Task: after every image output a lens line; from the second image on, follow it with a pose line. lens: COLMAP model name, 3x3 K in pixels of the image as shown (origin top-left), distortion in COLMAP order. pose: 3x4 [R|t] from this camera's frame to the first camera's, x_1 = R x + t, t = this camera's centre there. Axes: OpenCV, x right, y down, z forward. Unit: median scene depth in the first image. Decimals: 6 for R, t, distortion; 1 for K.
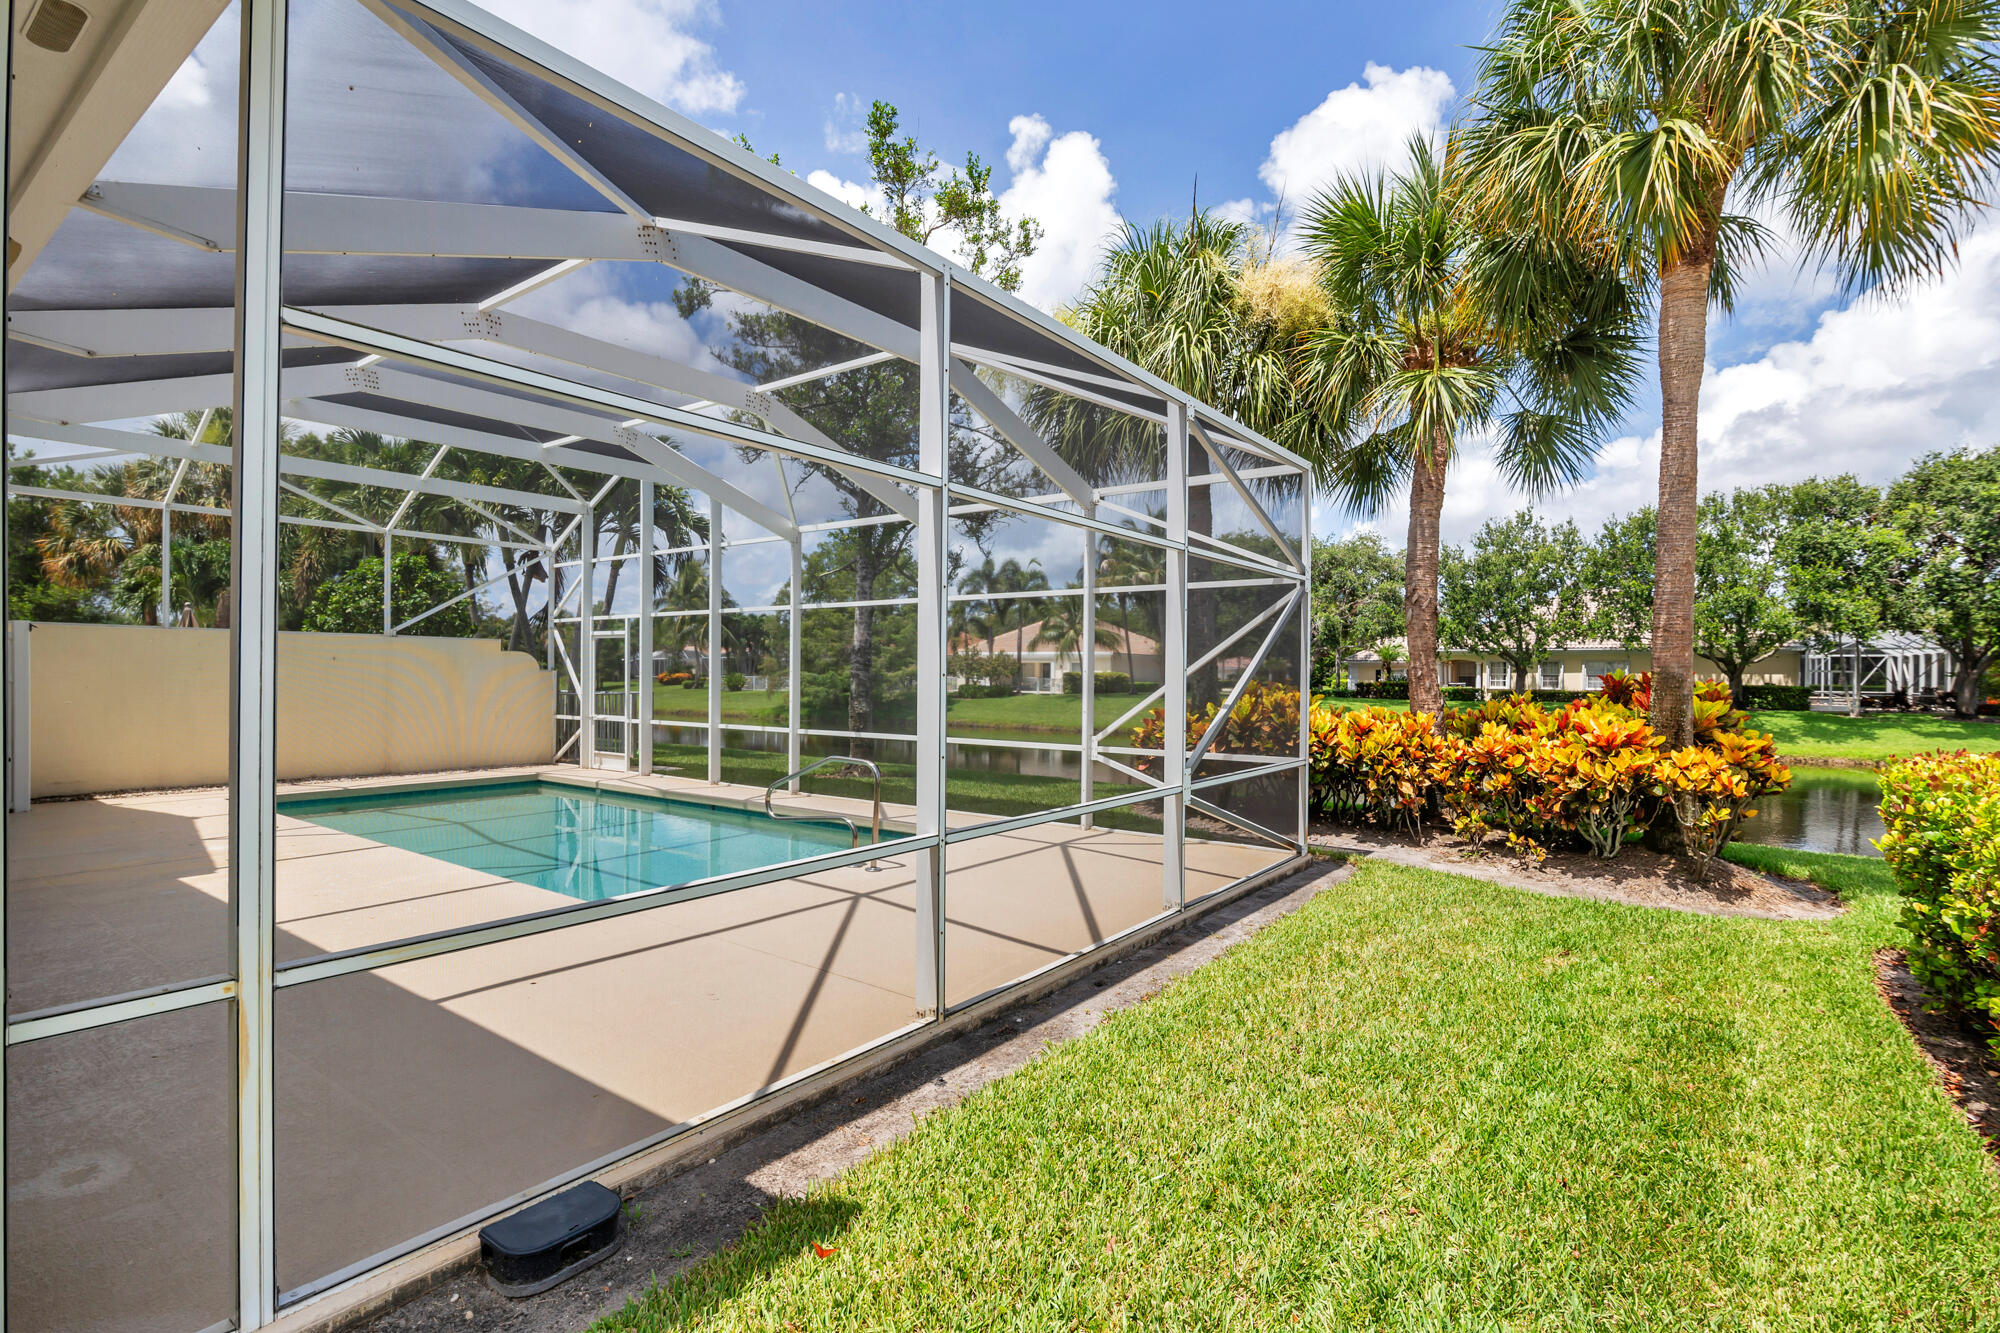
lens RADIAL K [[920.7, 0, 957.7], [0, 920.7, 674.7], [0, 0, 1]] dist [-0.017304, 0.001054]
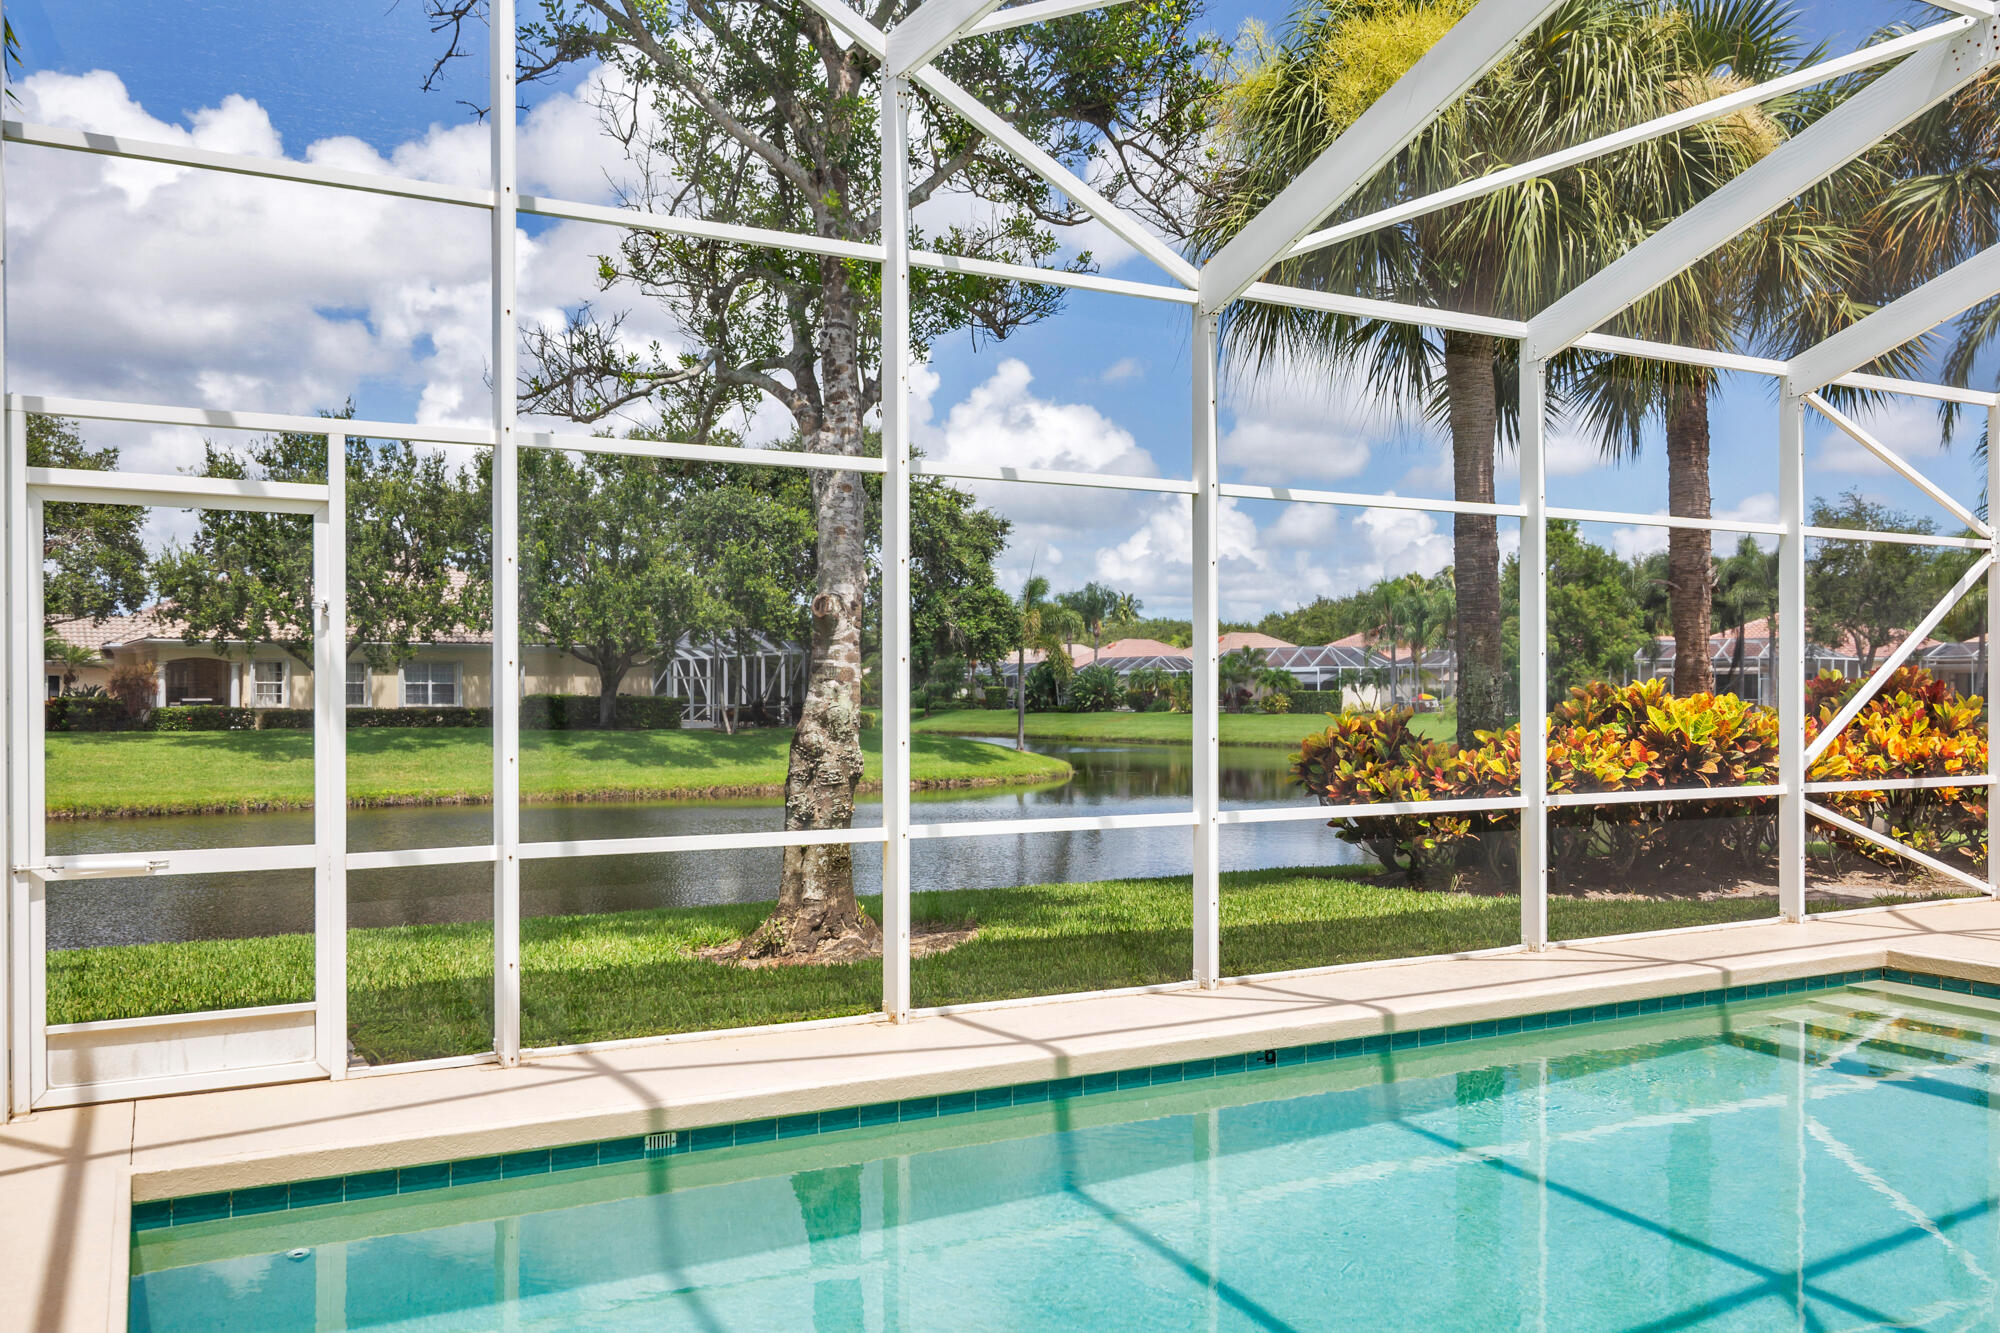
lens RADIAL K [[1520.3, 0, 1105.6], [0, 1520.3, 683.1], [0, 0, 1]] dist [0.006080, -0.000692]
pose [[0.428368, -0.003894, 0.903596, -0.485451], [0.005369, 0.999984, 0.001764, 0.002689], [-0.903589, 0.004096, 0.428382, 0.493078]]
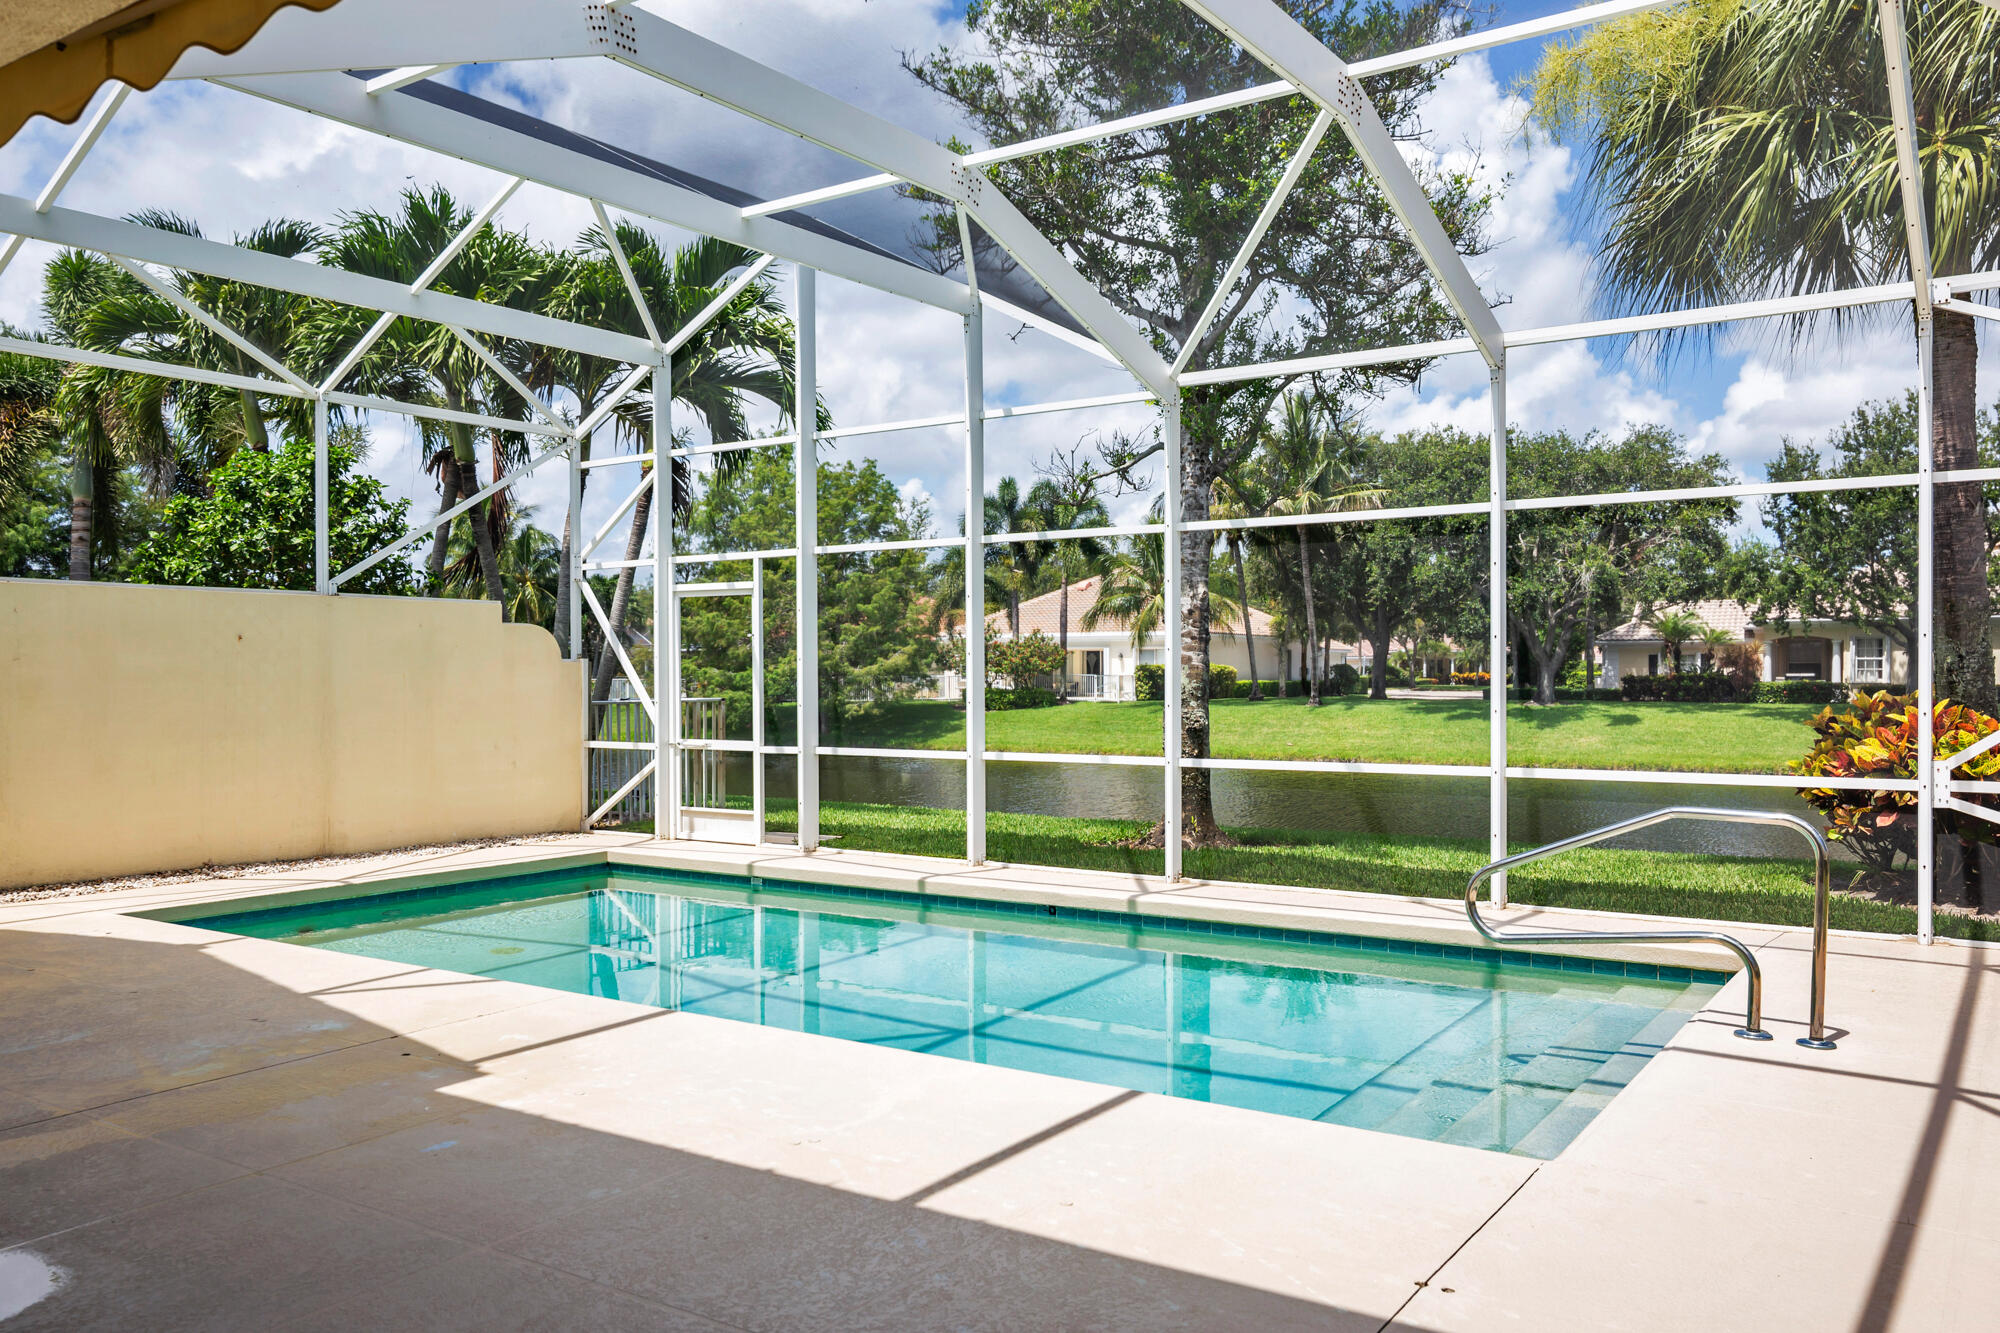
lens RADIAL K [[1520.3, 0, 988.6], [0, 1520.3, 670.4], [0, 0, 1]] dist [0.006080, -0.000692]
pose [[0.999234, -0.011706, 0.037349, -0.197077], [0.011729, 0.999931, -0.000415, 0.004620], [-0.037341, 0.000853, 0.999302, 0.079517]]
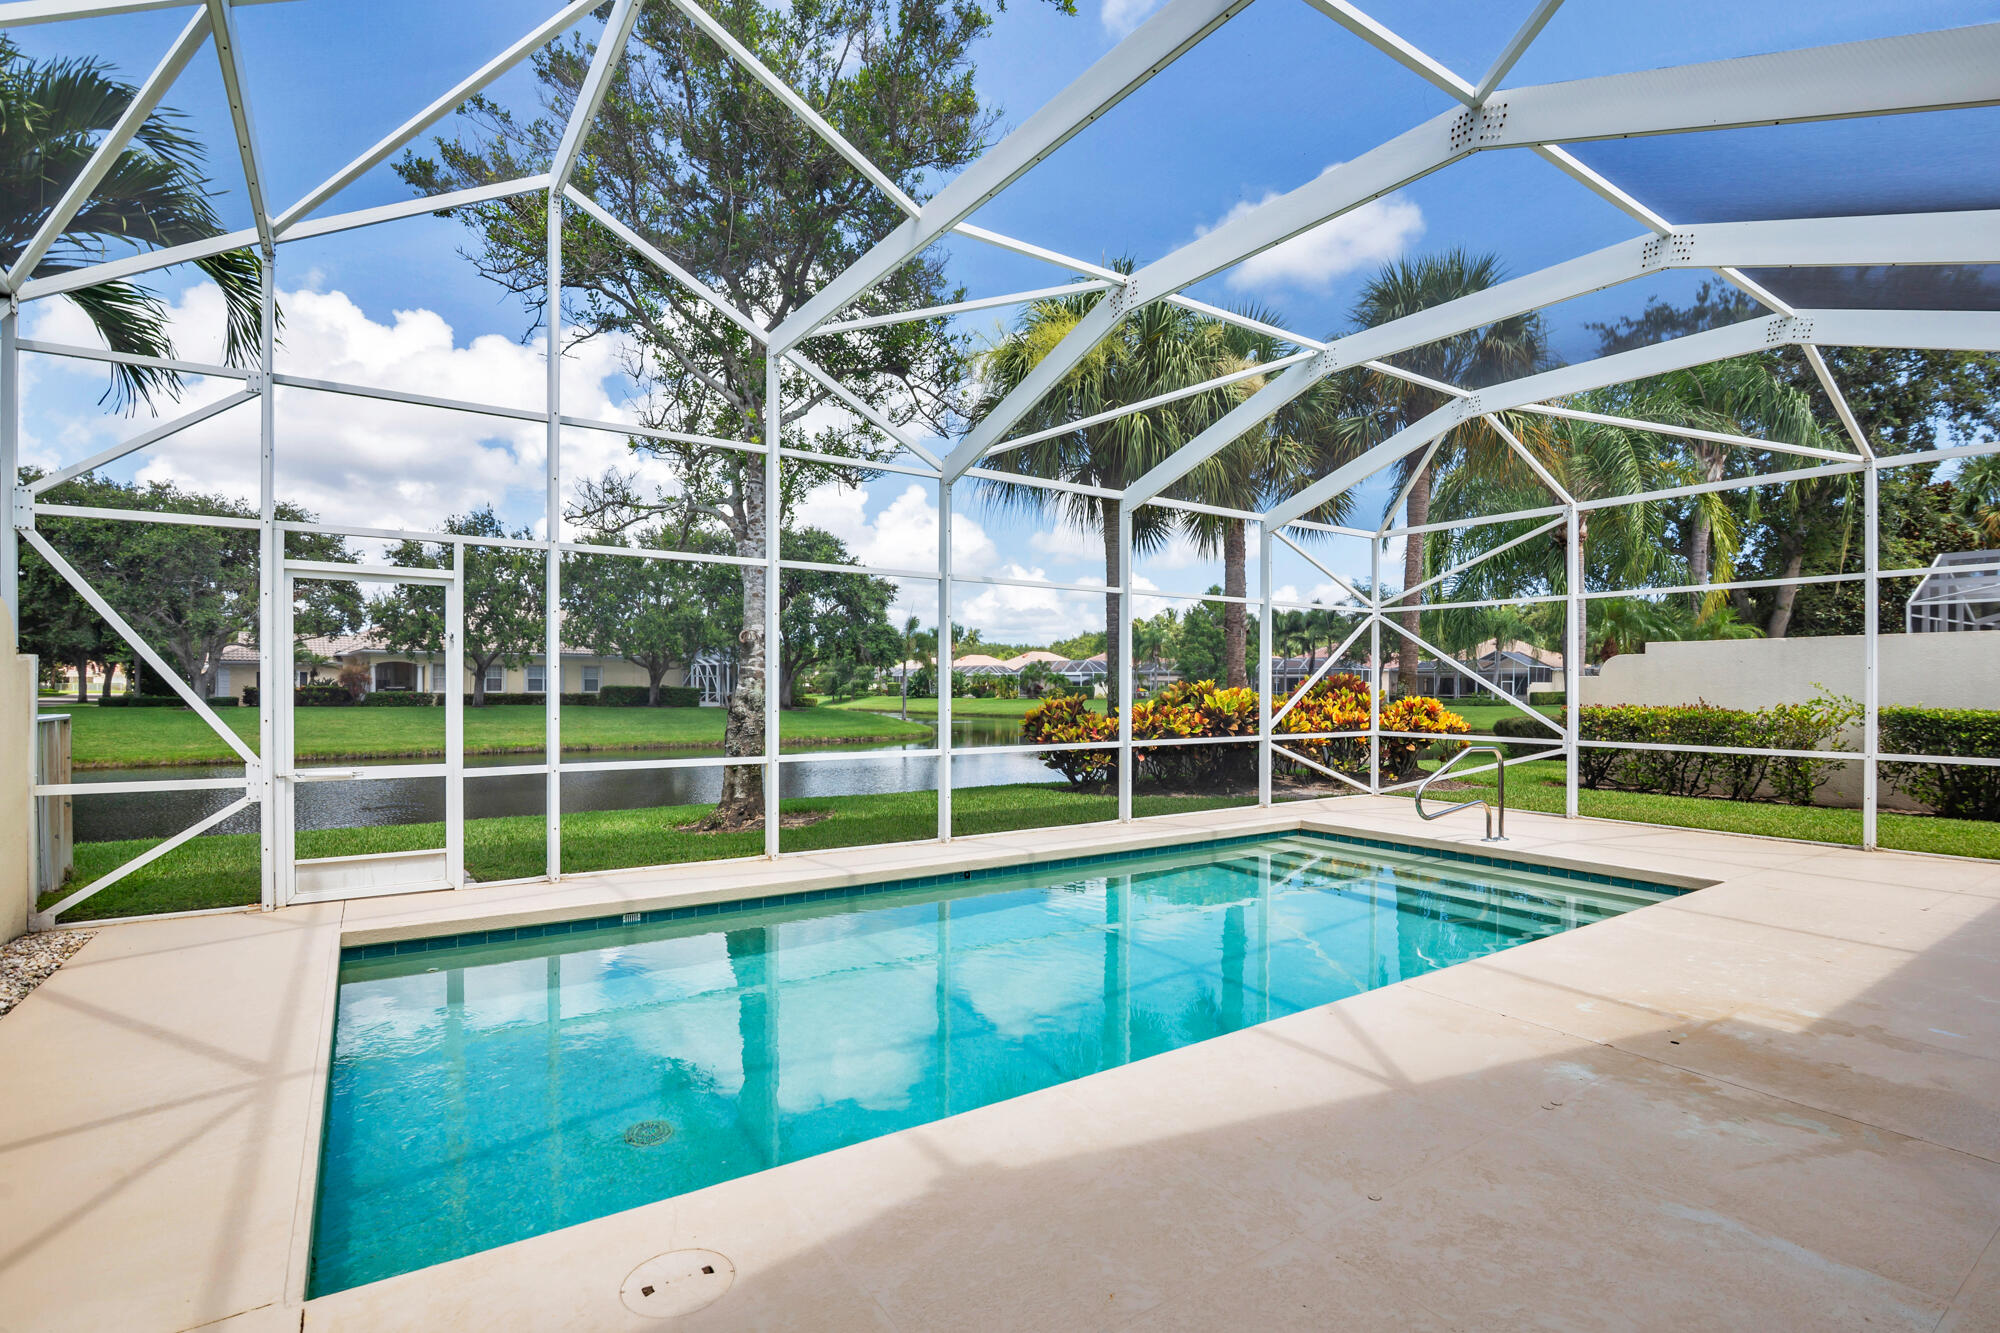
lens RADIAL K [[920.7, 0, 1056.4], [0, 920.7, 684.1], [0, 0, 1]] dist [-0.017304, 0.001054]
pose [[0.347352, -0.004457, 0.937724, -0.519620], [-0.000370, 0.999988, 0.004890, 0.003156], [-0.937735, -0.002045, 0.347346, 0.432184]]
